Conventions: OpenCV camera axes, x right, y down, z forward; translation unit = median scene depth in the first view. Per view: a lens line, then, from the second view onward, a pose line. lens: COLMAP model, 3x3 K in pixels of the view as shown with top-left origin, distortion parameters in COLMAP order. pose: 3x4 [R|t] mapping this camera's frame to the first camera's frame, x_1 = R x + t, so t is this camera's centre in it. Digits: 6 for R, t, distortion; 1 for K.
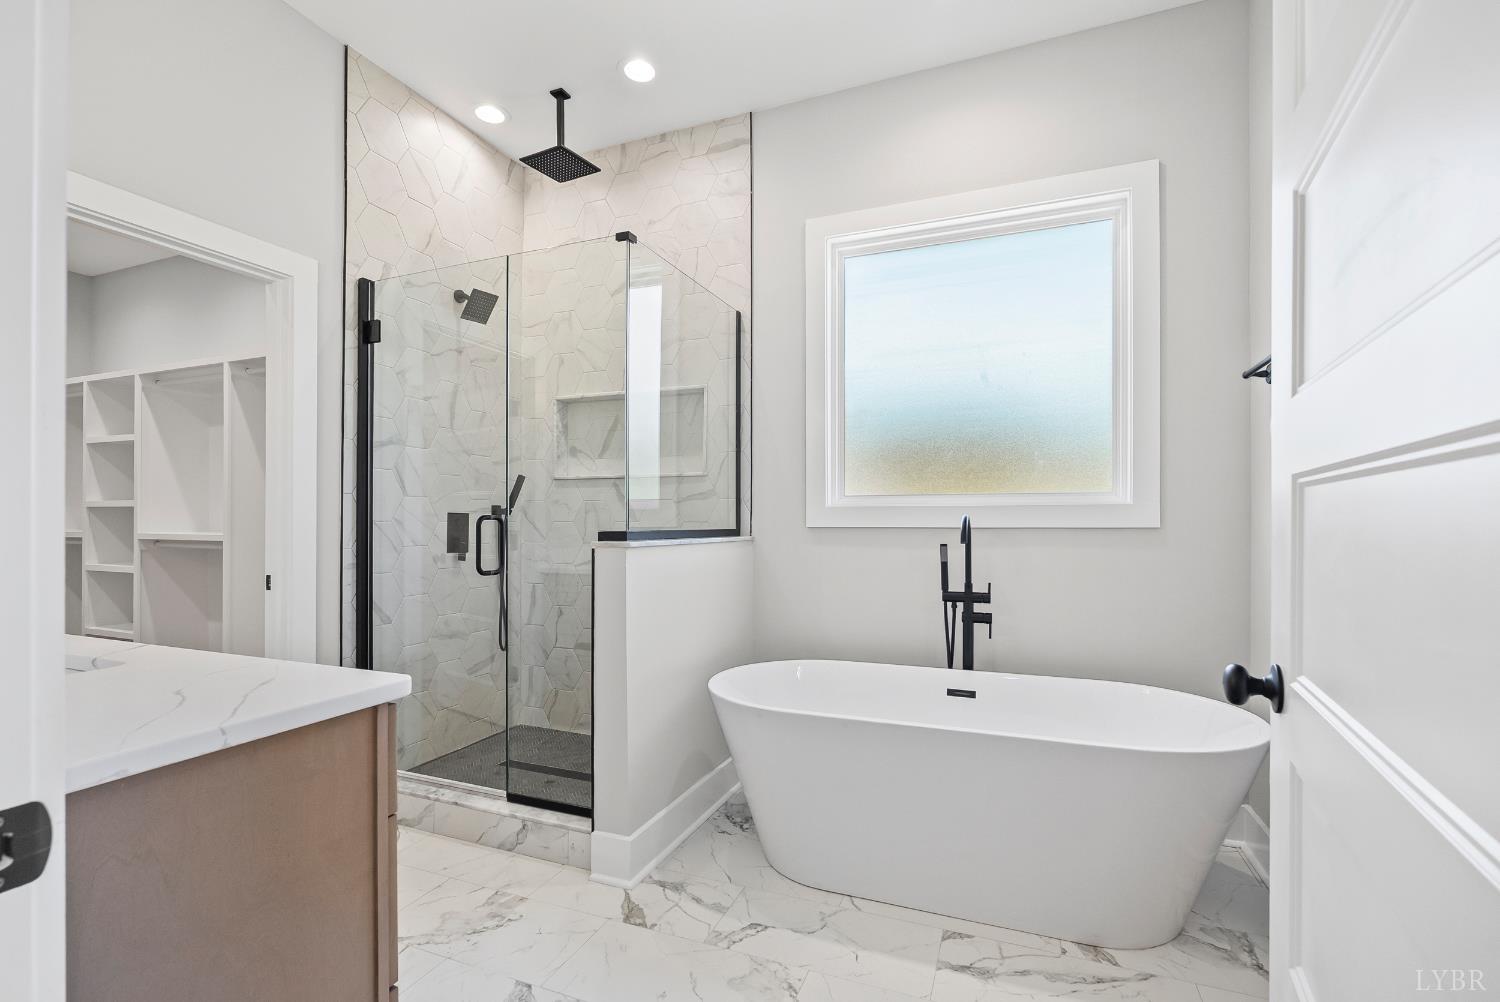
lens RADIAL K [[669.4, 0, 743.2], [0, 669.4, 513.8], [0, 0, 1]] dist [-0.001342, 0.000373]
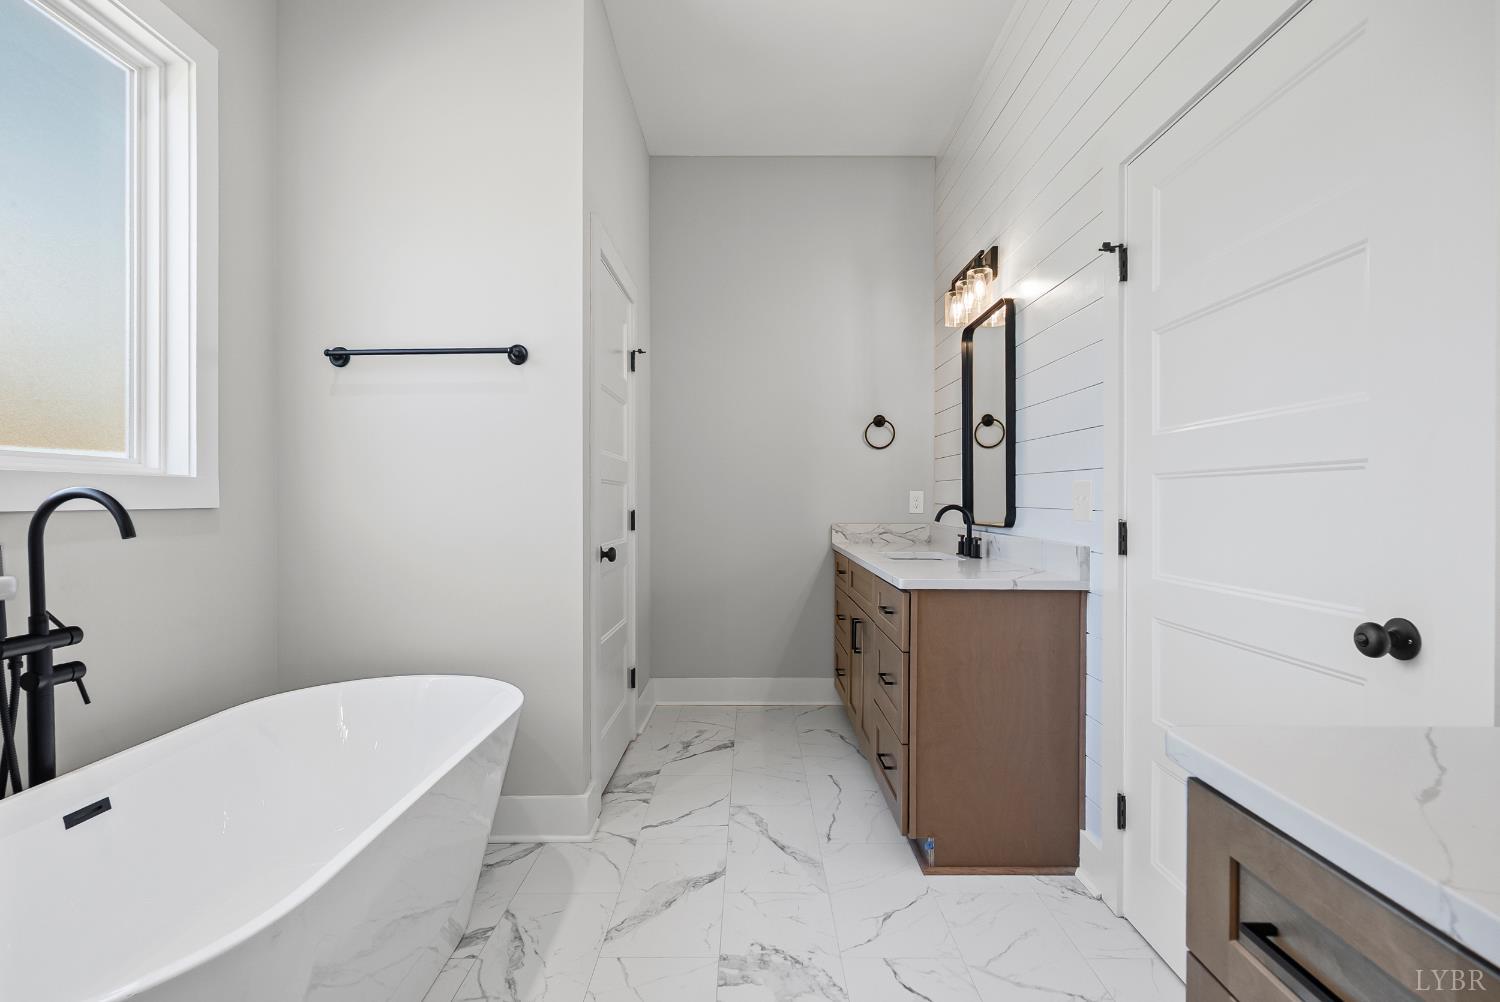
lens RADIAL K [[727.1, 0, 751.8], [0, 727.1, 506.5], [0, 0, 1]] dist [-0.001637, -0.000159]
pose [[-0.384431, -0.009661, 0.923103, -0.441853], [-0.024526, 0.999699, 0.000249, 0.002576], [-0.922828, -0.022544, -0.384552, 0.739744]]
